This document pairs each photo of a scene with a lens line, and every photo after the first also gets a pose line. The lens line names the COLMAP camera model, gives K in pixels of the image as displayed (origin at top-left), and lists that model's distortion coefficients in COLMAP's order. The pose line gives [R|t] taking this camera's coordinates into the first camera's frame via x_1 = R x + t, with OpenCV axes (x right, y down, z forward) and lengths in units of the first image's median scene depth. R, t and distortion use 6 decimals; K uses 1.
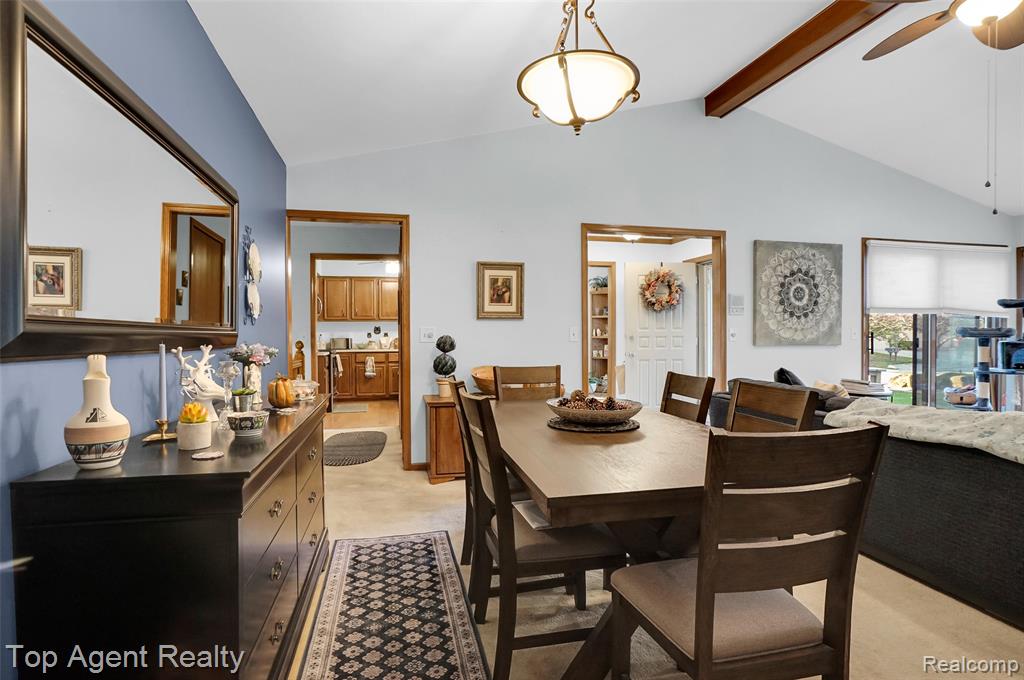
lens RADIAL K [[537.3, 0, 513.8], [0, 537.3, 340.4], [0, 0, 1]] dist [-0.036943, 0.019345]
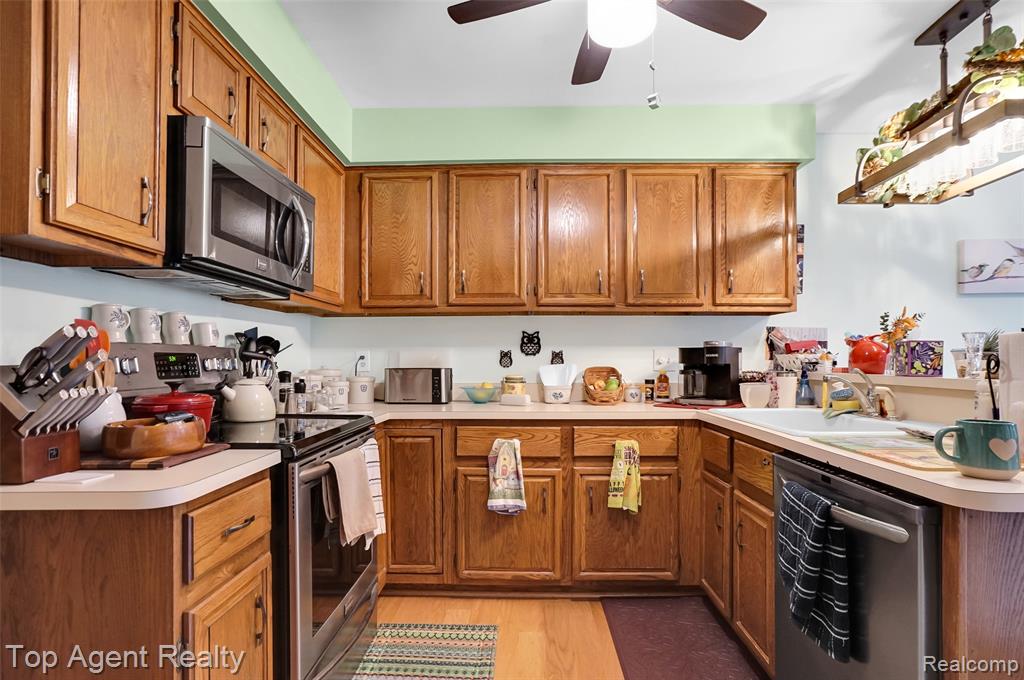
lens RADIAL K [[537.3, 0, 521.5], [0, 537.3, 354.1], [0, 0, 1]] dist [-0.036943, 0.019345]
pose [[0.970087, 0.000086, -0.242756, -0.195680], [-0.005094, 0.999787, -0.020003, -0.006633], [0.242702, 0.020641, 0.969881, 0.739638]]
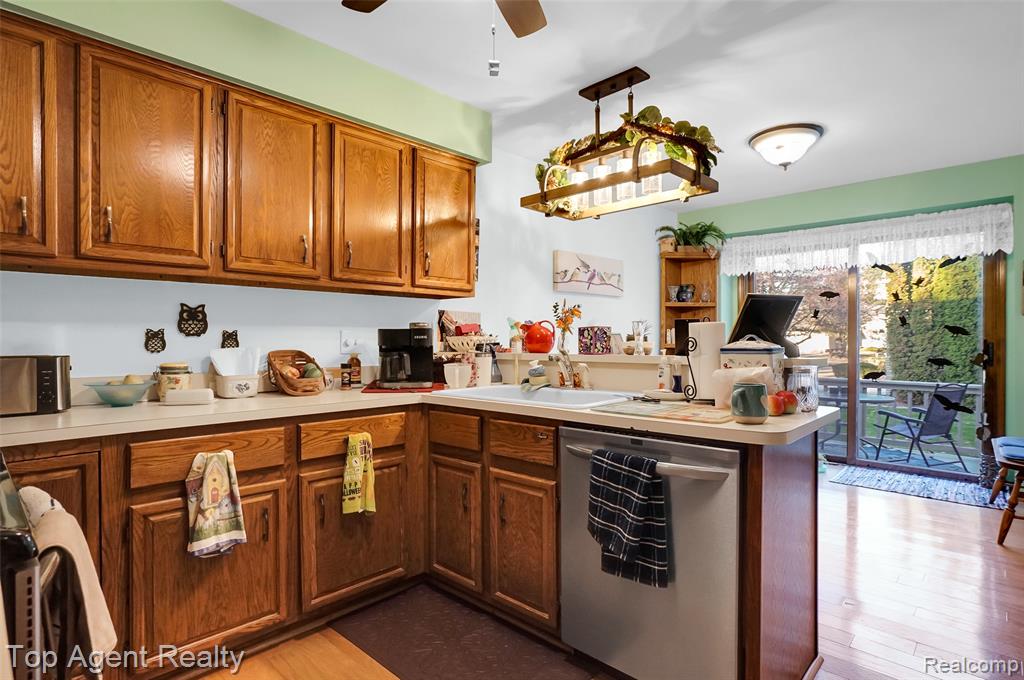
lens RADIAL K [[537.3, 0, 505.5], [0, 537.3, 337.6], [0, 0, 1]] dist [-0.036943, 0.019345]
pose [[0.837252, 0.004301, 0.546800, -0.286425], [0.005086, 0.999865, -0.015652, -0.007256], [-0.546794, 0.015885, 0.837117, 0.780761]]
